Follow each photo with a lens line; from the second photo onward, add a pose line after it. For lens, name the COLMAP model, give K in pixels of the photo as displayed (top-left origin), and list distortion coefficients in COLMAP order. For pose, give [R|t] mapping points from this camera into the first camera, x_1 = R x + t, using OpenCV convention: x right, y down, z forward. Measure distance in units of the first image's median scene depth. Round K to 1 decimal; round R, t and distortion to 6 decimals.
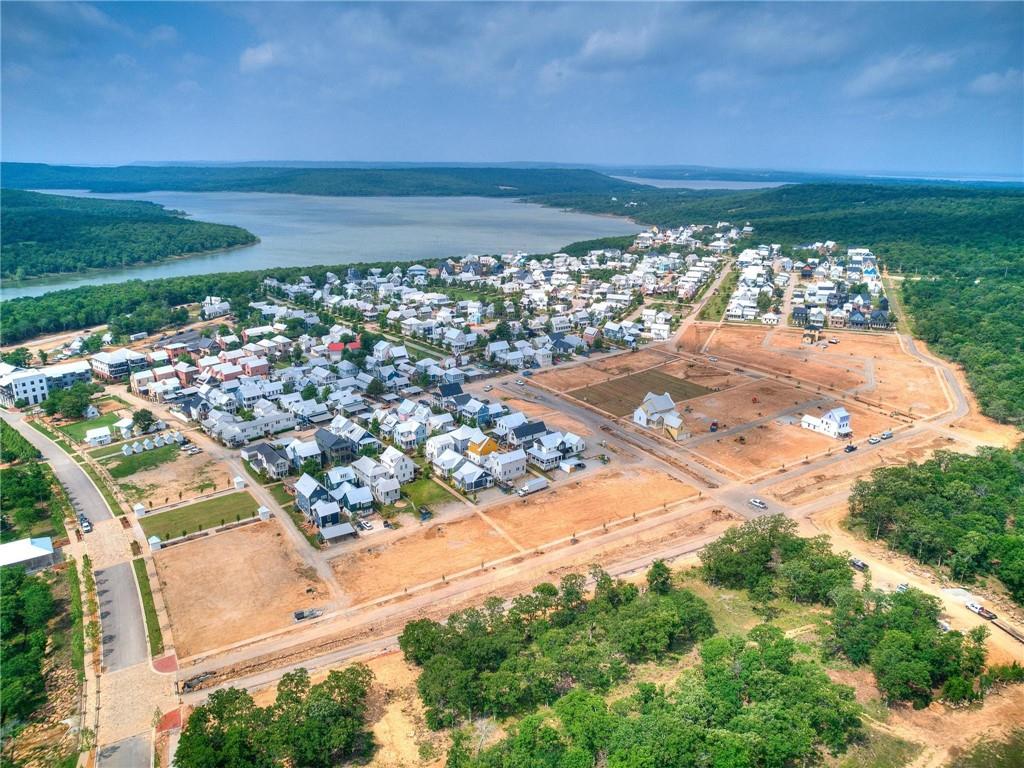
lens RADIAL K [[734.2, 0, 515.9], [0, 734.2, 385.1], [0, 0, 1]] dist [-0.062362, 0.044709]
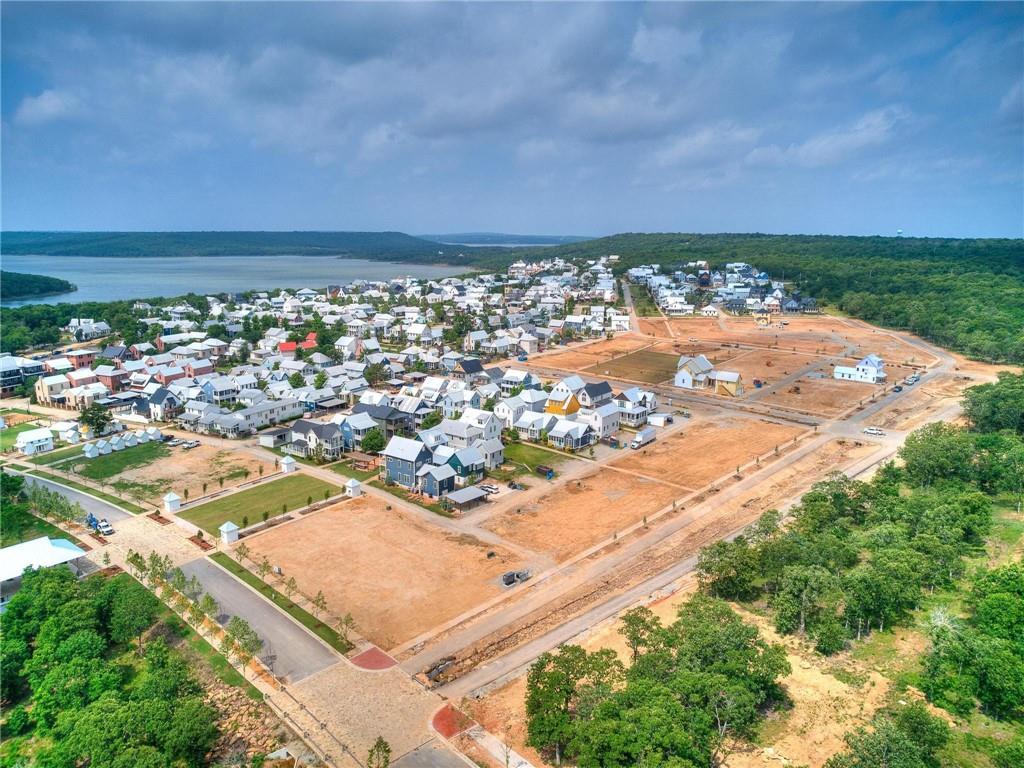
lens RADIAL K [[734.2, 0, 515.9], [0, 734.2, 385.1], [0, 0, 1]] dist [-0.062362, 0.044709]
pose [[0.962224, -0.059391, 0.265701, -0.267313], [0.084059, 0.993044, -0.082446, 0.103085], [-0.258956, 0.101666, 0.960524, 0.149834]]
